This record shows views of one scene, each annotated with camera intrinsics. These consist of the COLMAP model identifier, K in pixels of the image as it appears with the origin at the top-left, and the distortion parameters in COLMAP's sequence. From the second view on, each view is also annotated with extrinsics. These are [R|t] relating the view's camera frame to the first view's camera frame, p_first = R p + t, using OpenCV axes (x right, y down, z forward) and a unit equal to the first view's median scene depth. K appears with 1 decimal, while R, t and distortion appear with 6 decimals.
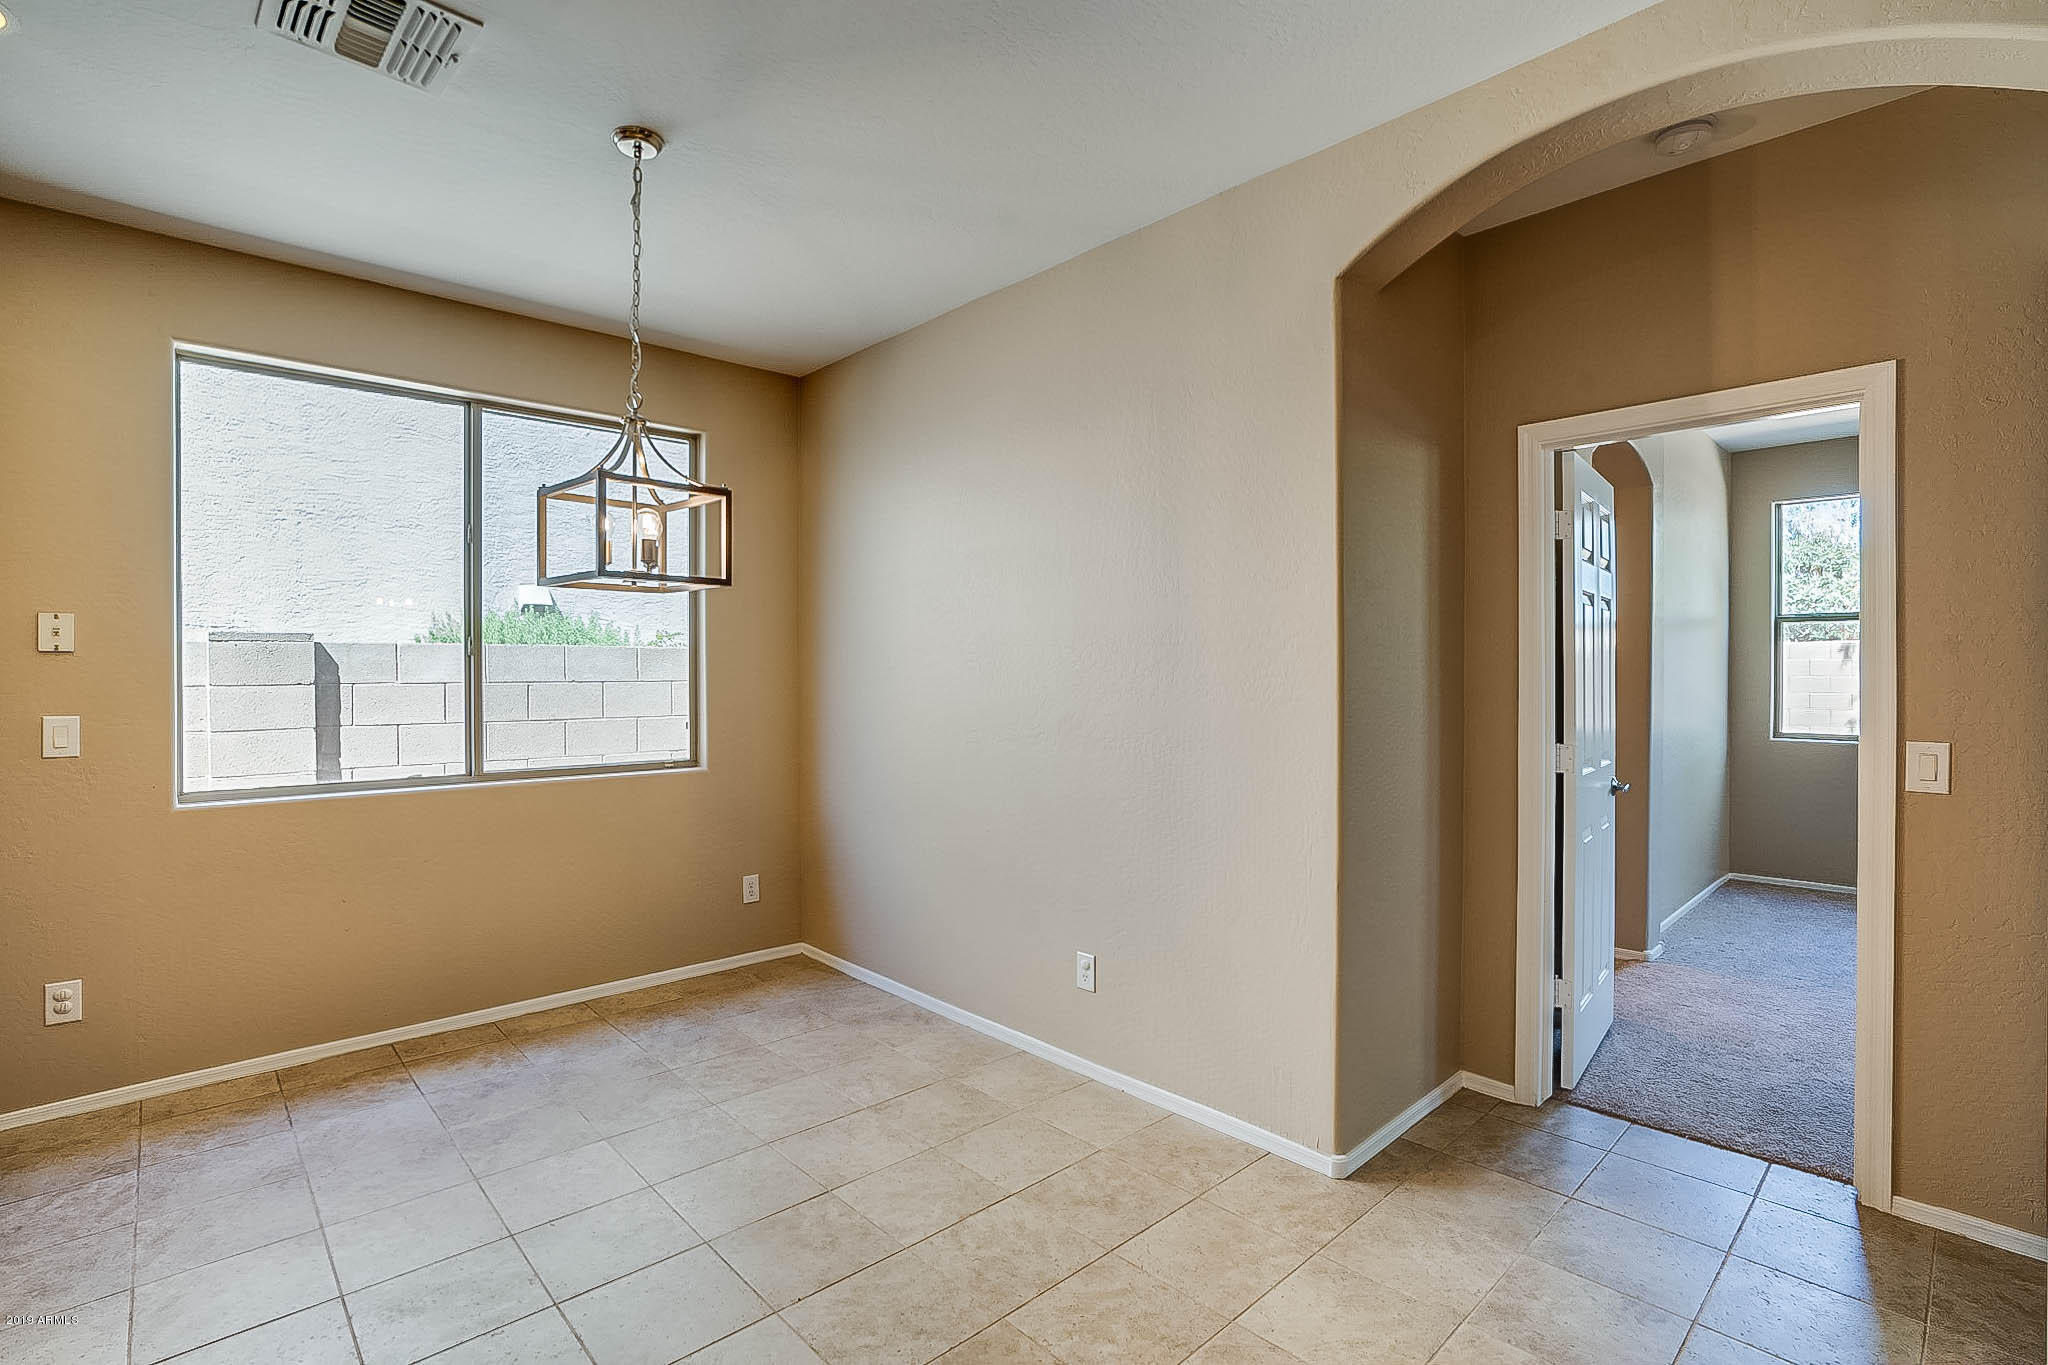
lens RADIAL K [[952.0, 0, 1036.5], [0, 952.0, 677.6], [0, 0, 1]] dist [-0.053009, 0.017000]
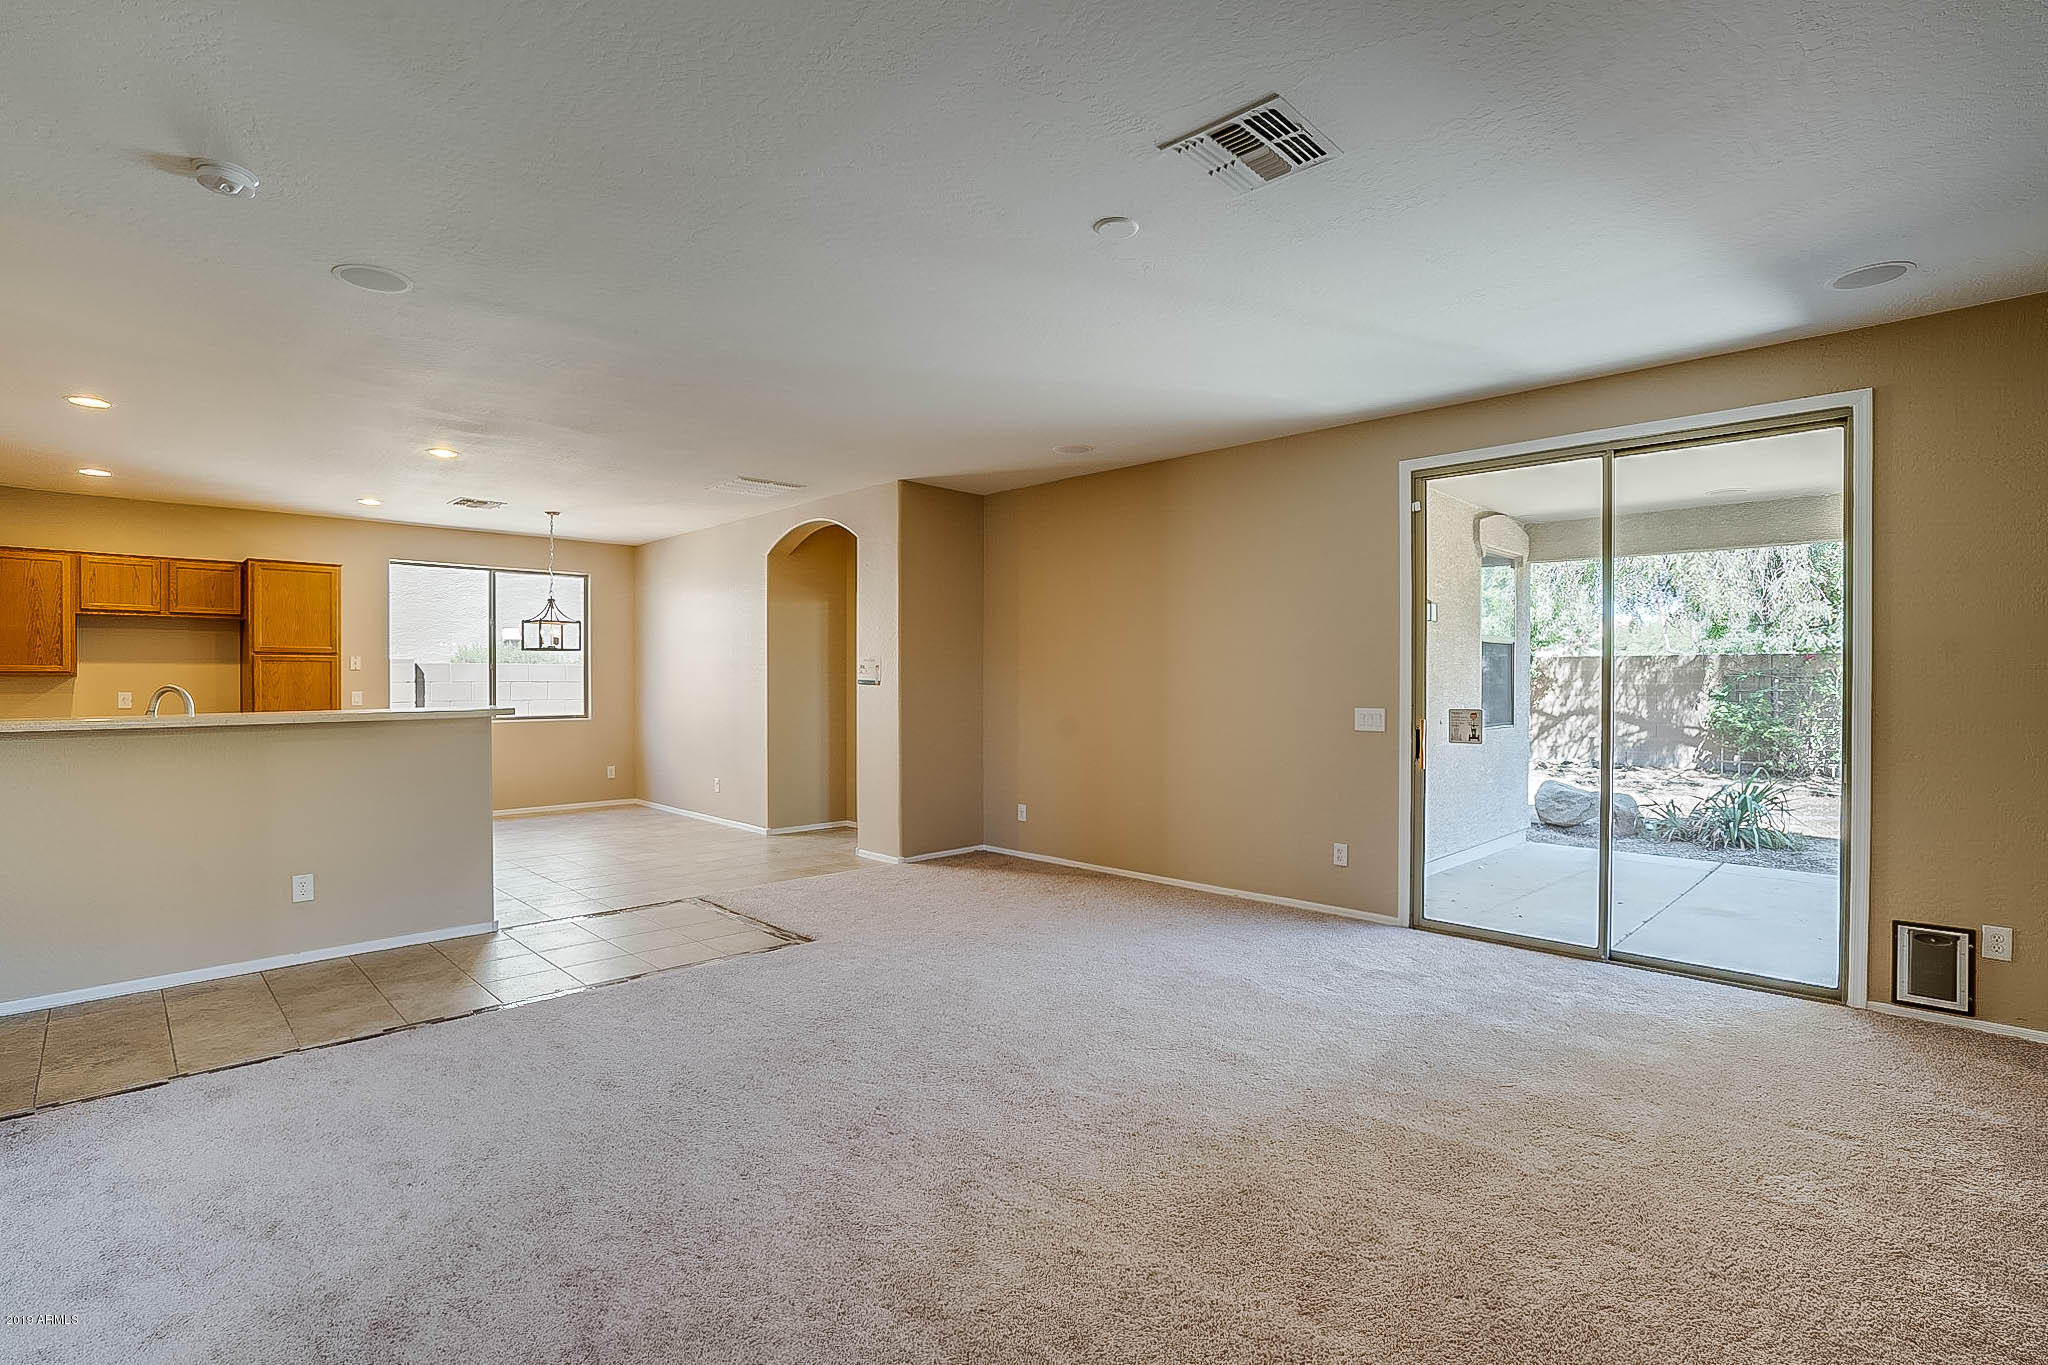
lens RADIAL K [[955.5, 0, 1027.5], [0, 955.5, 687.7], [0, 0, 1]] dist [-0.066114, 0.026774]
pose [[0.999652, 0.001027, 0.026365, 0.763218], [-0.001148, 0.999989, 0.004599, 0.009968], [-0.026360, -0.004628, 0.999642, -1.546617]]
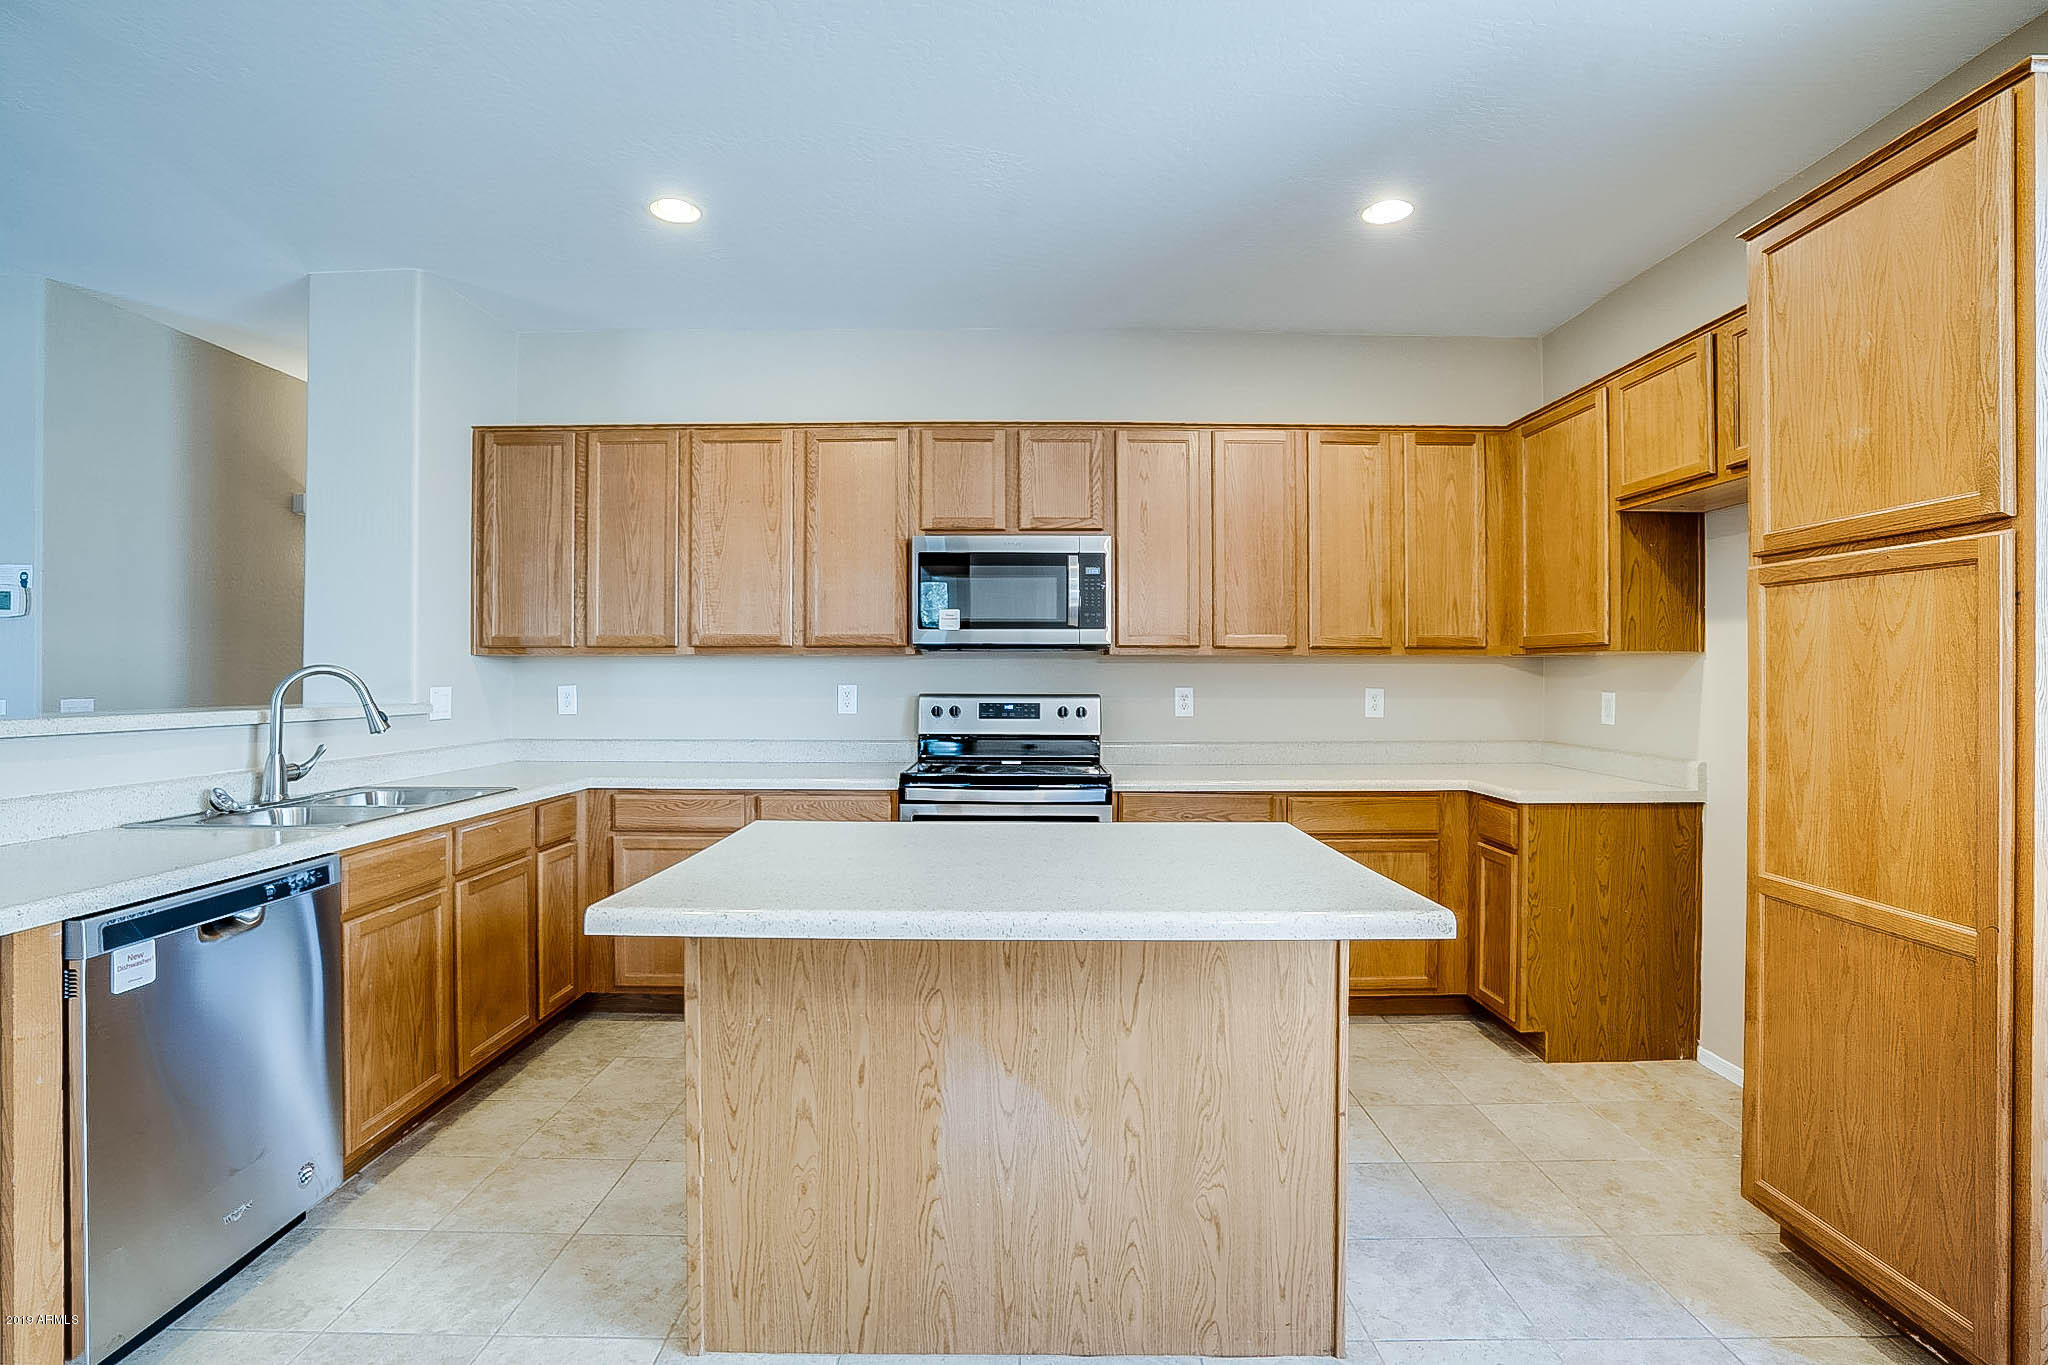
lens RADIAL K [[952.0, 0, 1036.5], [0, 952.0, 677.6], [0, 0, 1]] dist [-0.053009, 0.017000]
pose [[-0.681780, 0.004265, -0.731545, -0.140493], [-0.005296, 0.999928, 0.010765, 0.013703], [0.731538, 0.011214, -0.681708, 0.555729]]
